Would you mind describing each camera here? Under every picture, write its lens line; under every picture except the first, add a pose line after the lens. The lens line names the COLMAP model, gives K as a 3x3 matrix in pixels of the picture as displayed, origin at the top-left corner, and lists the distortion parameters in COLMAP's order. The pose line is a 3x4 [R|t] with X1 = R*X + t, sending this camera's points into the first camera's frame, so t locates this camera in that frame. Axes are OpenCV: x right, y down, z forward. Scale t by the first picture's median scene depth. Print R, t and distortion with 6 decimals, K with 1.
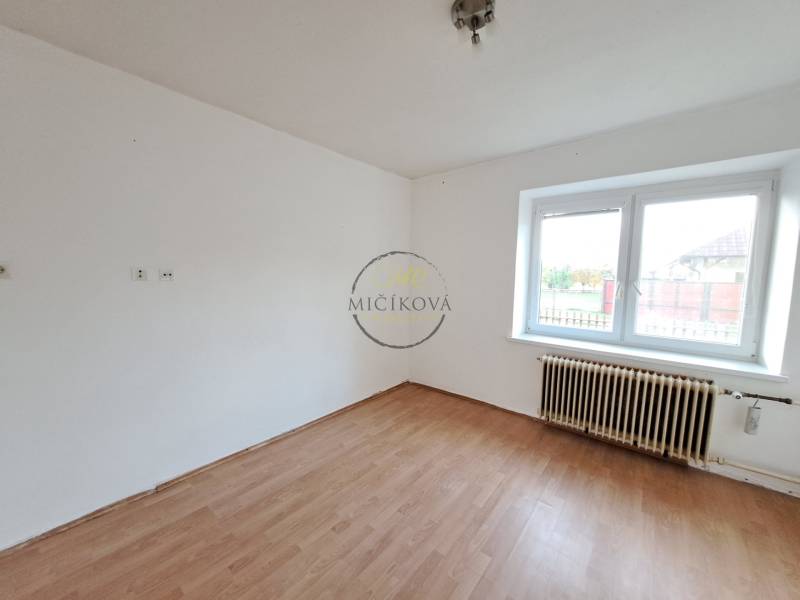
lens RADIAL K [[320.9, 0, 394.0], [0, 320.9, 304.3], [0, 0, 1]] dist [-0.016959, 0.000073]
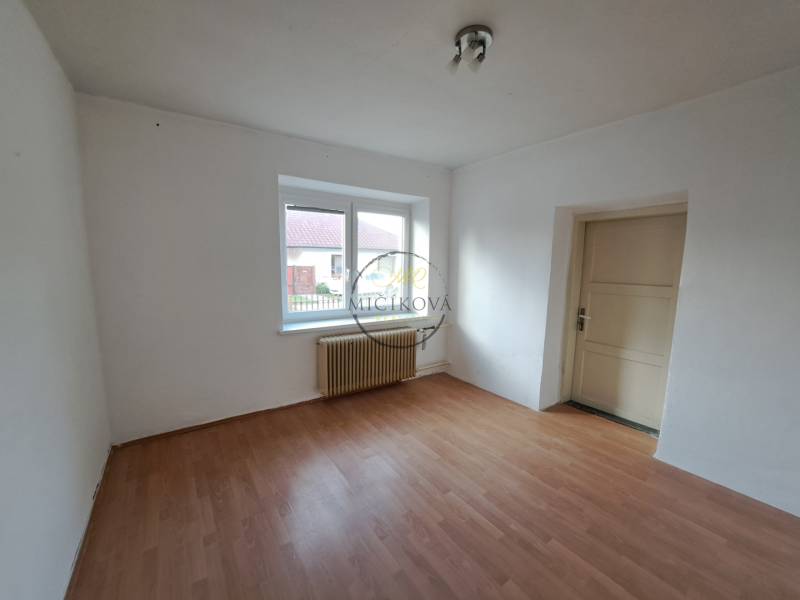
lens RADIAL K [[320.9, 0, 394.0], [0, 320.9, 304.3], [0, 0, 1]] dist [-0.016959, 0.000073]
pose [[0.248523, -0.134922, 0.959183, -0.522384], [0.081509, 0.989652, 0.118089, -0.068933], [-0.965190, 0.048835, 0.256949, 0.504935]]
